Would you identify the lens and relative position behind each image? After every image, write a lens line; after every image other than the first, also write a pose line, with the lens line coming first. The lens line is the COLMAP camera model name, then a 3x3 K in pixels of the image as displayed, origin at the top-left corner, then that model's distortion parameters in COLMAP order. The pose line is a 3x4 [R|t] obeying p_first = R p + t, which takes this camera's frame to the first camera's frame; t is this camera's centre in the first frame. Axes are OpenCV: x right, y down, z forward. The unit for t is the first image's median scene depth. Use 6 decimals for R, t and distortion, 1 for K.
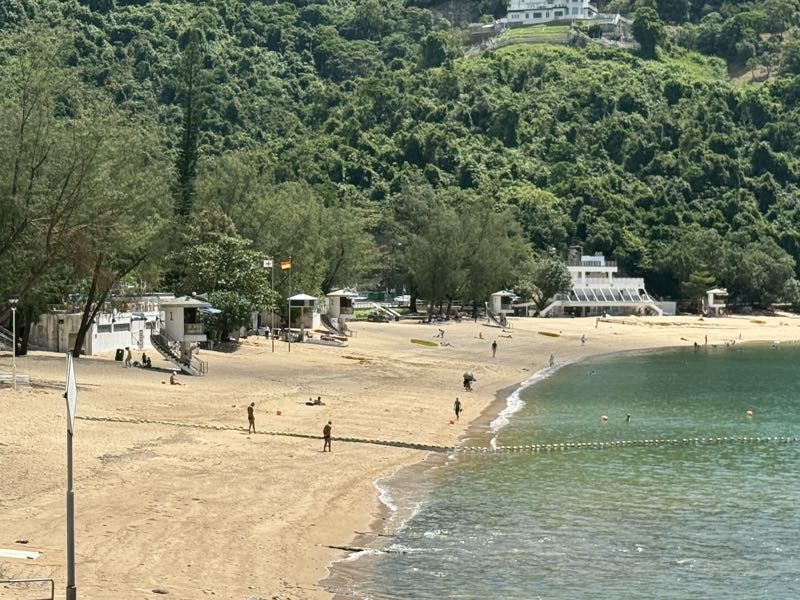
lens RADIAL K [[2000.4, 0, 396.1], [0, 2000.4, 300.6], [0, 0, 1]] dist [0.158618, 0.000000]
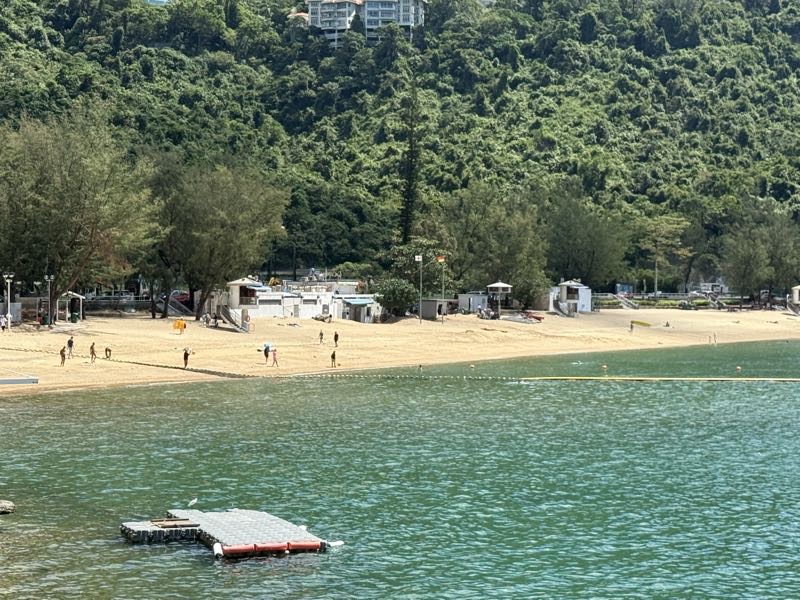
lens RADIAL K [[1757.8, 0, 404.5], [0, 1757.8, 301.4], [0, 0, 1]] dist [0.140404, 0.000000]
pose [[0.923744, 0.010987, -0.382852, 0.128186], [-0.011104, 0.999937, 0.001904, 0.002845], [0.382849, 0.002493, 0.923808, -0.033795]]
